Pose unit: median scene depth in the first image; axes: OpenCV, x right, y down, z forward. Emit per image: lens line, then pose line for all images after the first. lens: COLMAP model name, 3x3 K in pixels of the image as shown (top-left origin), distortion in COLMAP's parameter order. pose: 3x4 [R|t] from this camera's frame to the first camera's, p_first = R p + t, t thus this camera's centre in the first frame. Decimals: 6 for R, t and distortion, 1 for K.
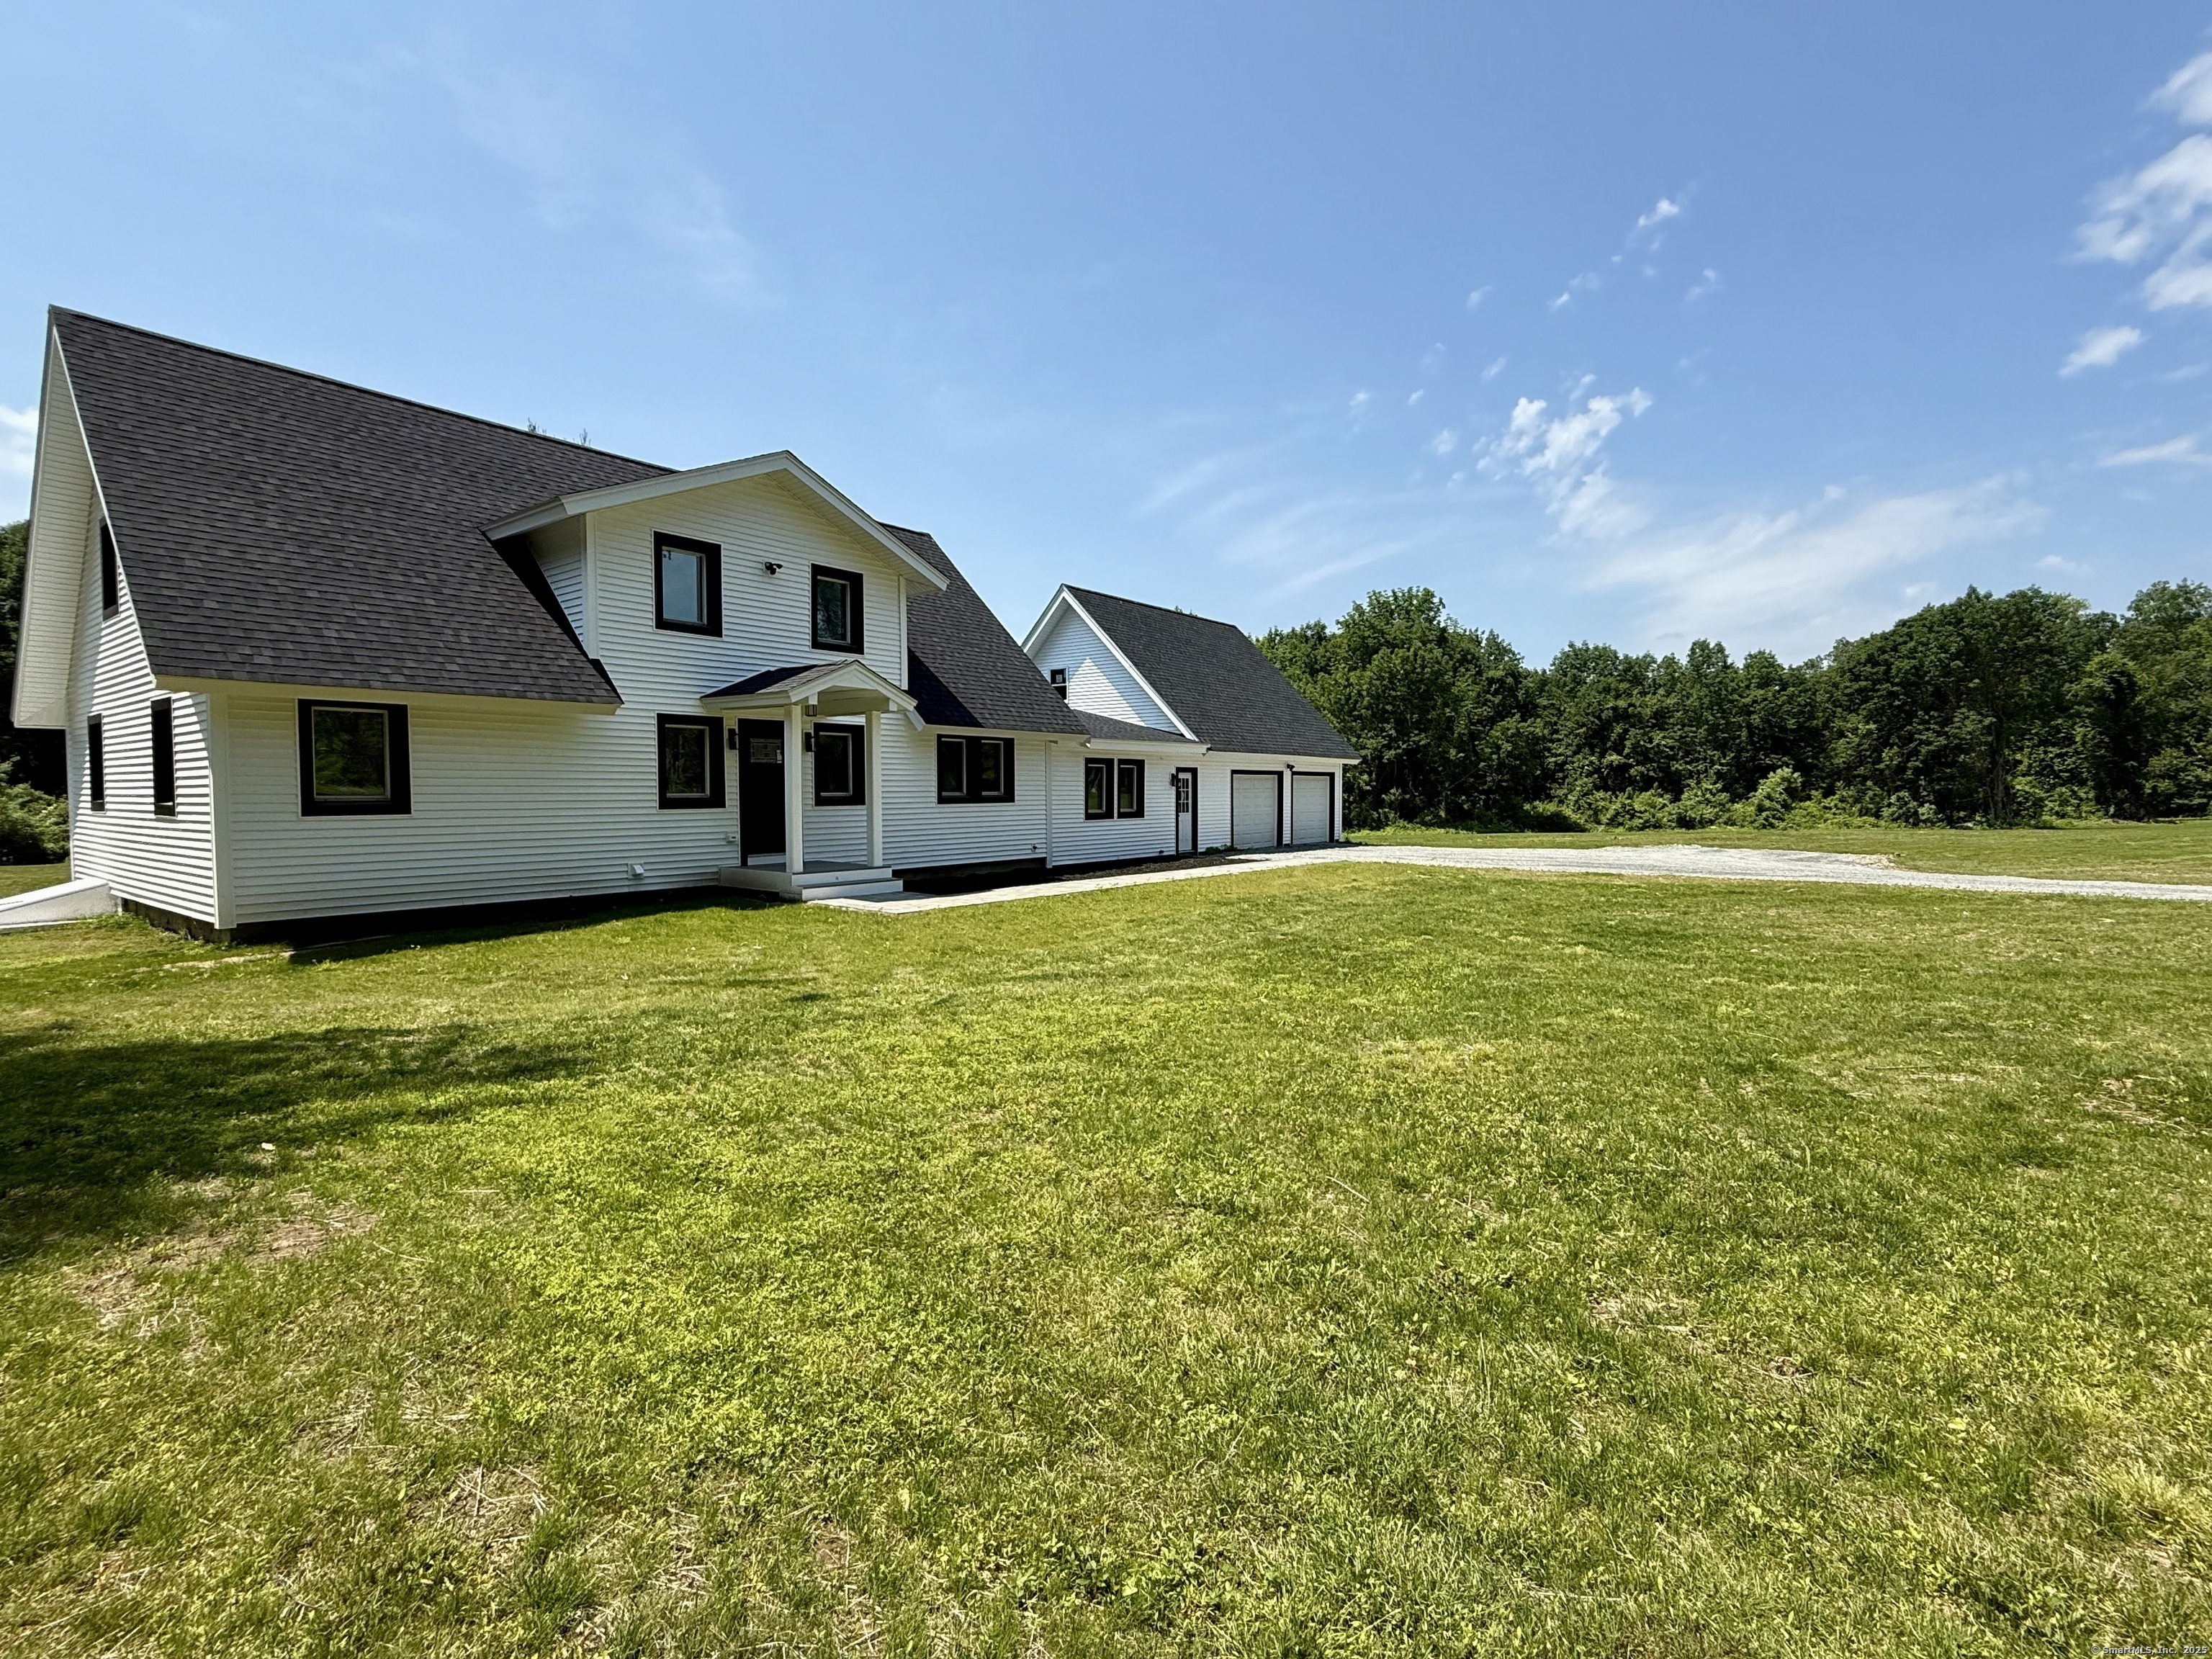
lens RADIAL K [[1026.8, 0, 1101.3], [0, 1026.8, 821.6], [0, 0, 1]] dist [-0.000325, -0.000596]
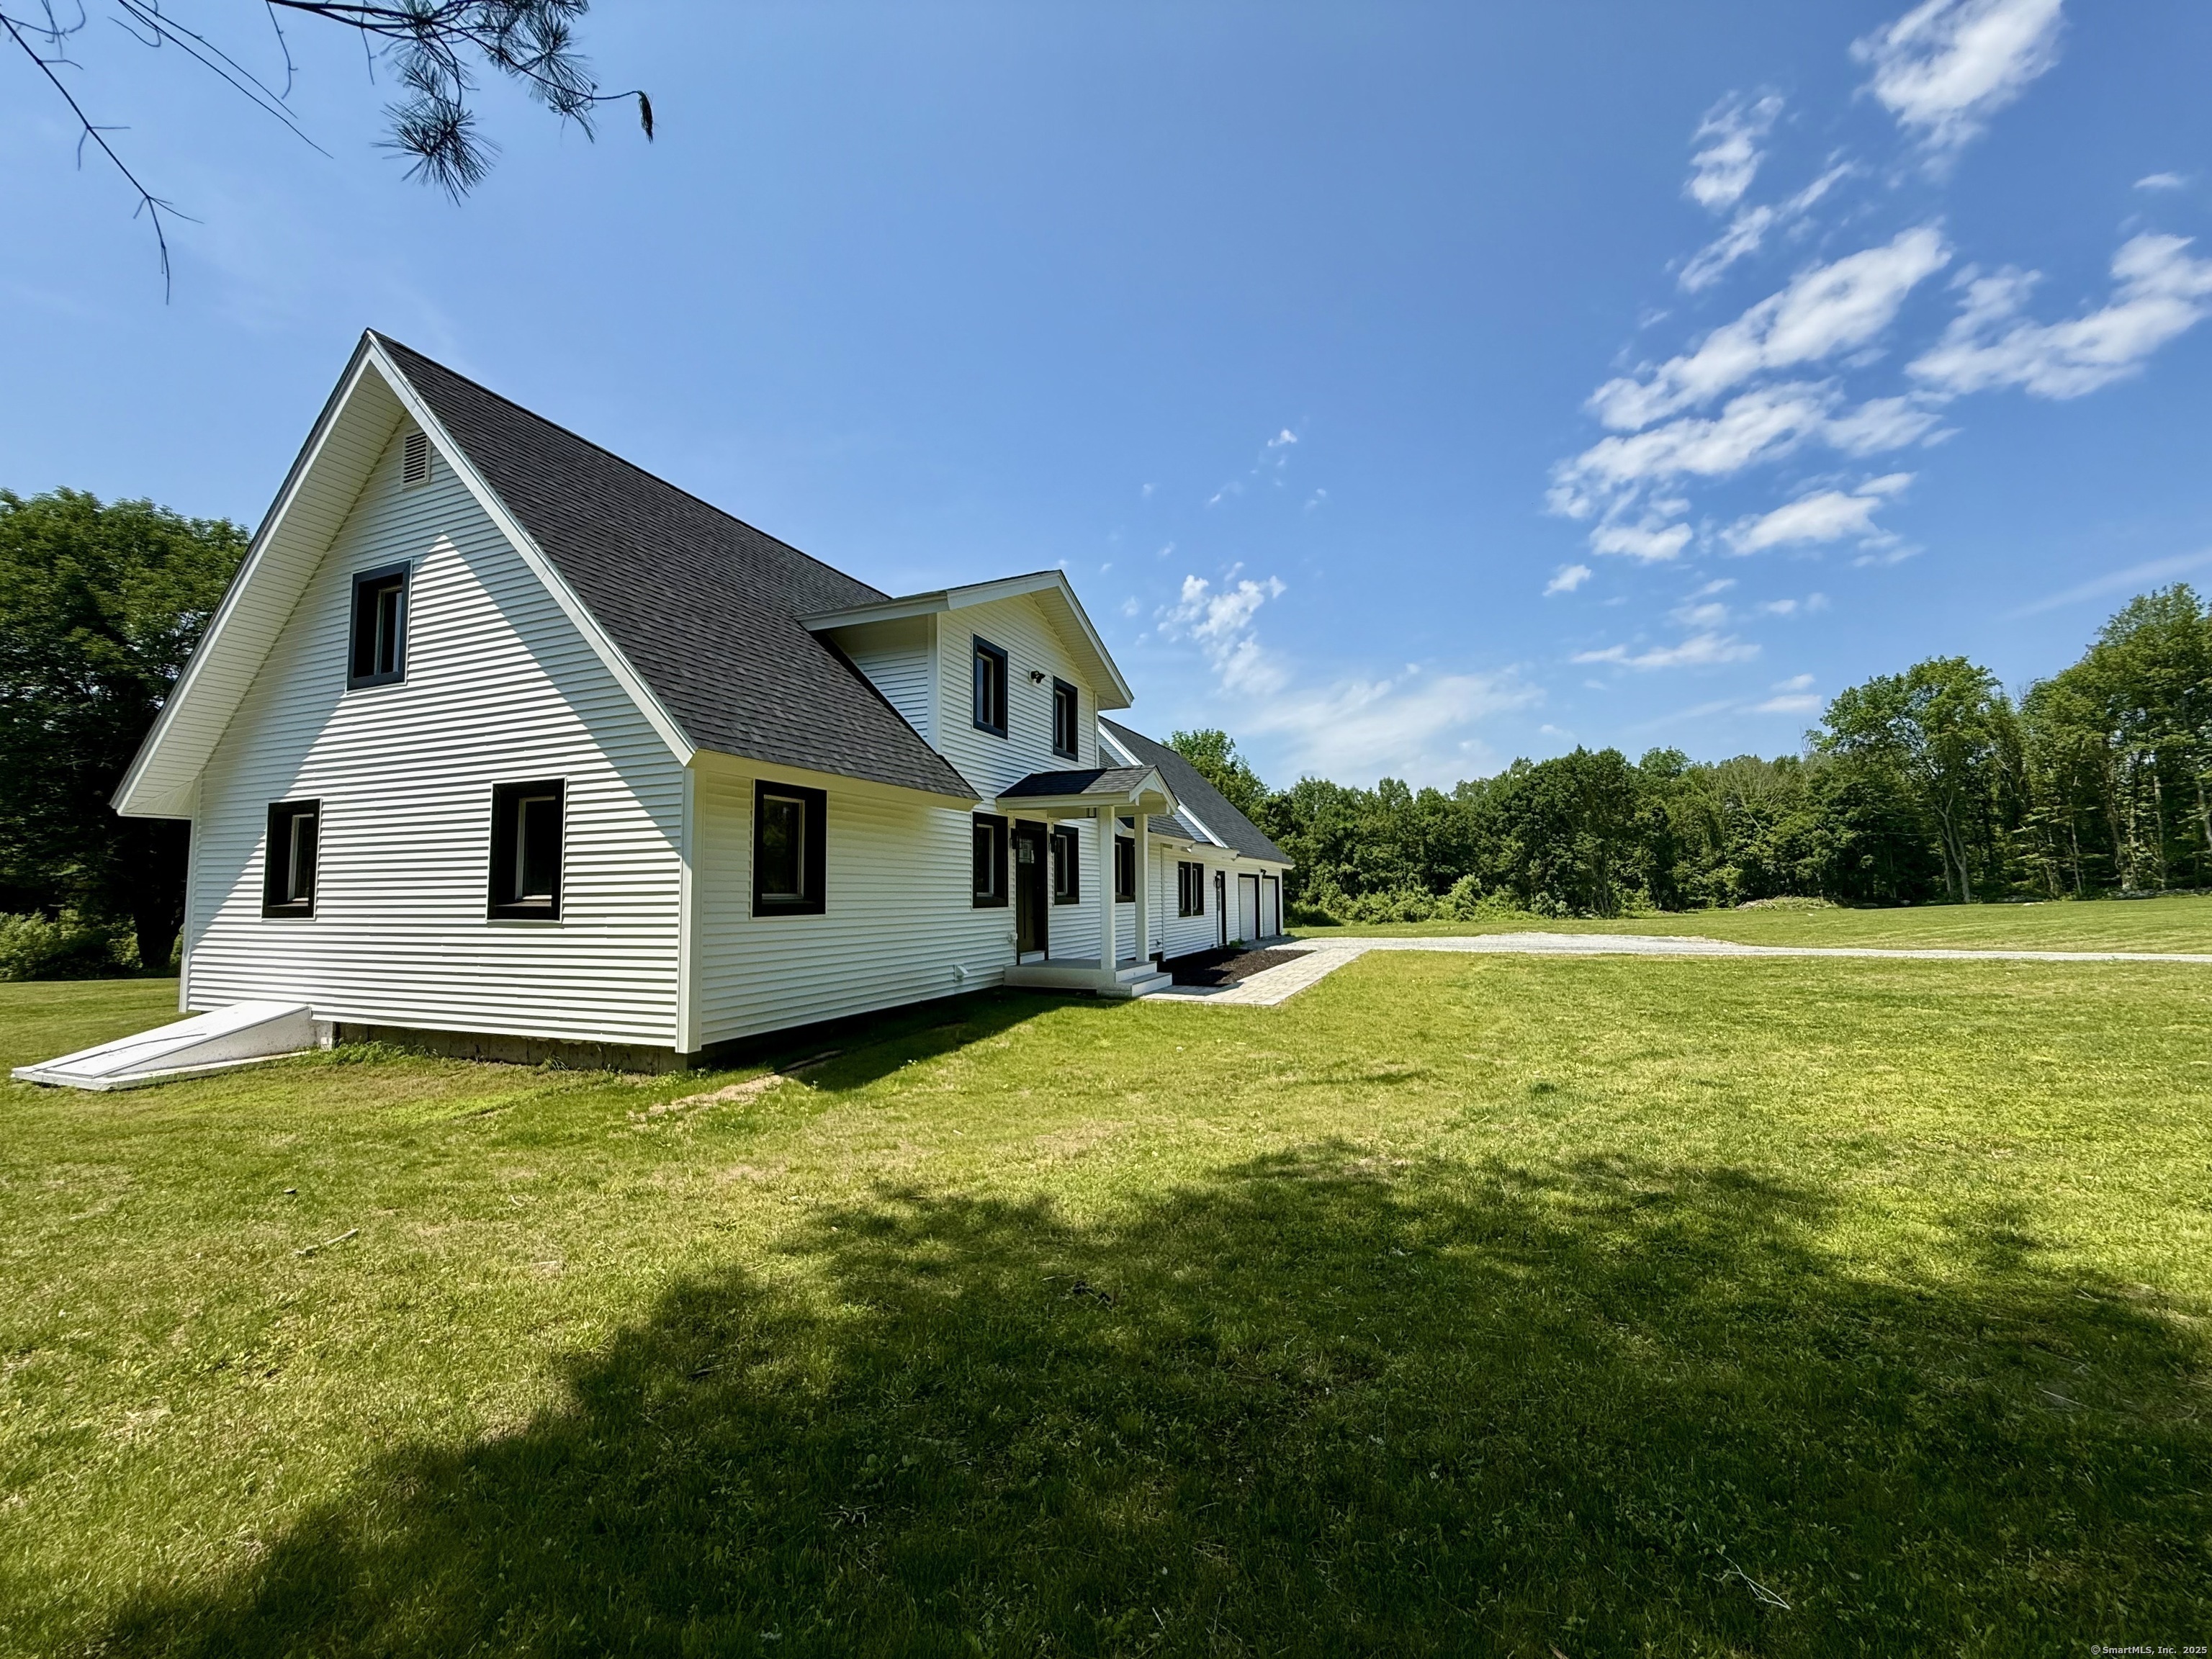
lens RADIAL K [[883.2, 0, 1098.3], [0, 883.2, 833.8], [0, 0, 1]] dist [-0.003105, 0.001806]
pose [[0.964225, 0.011932, 0.264817, -0.304478], [0.014785, 0.995011, -0.098665, 0.001365], [-0.264673, 0.099051, 0.959238, 0.085298]]
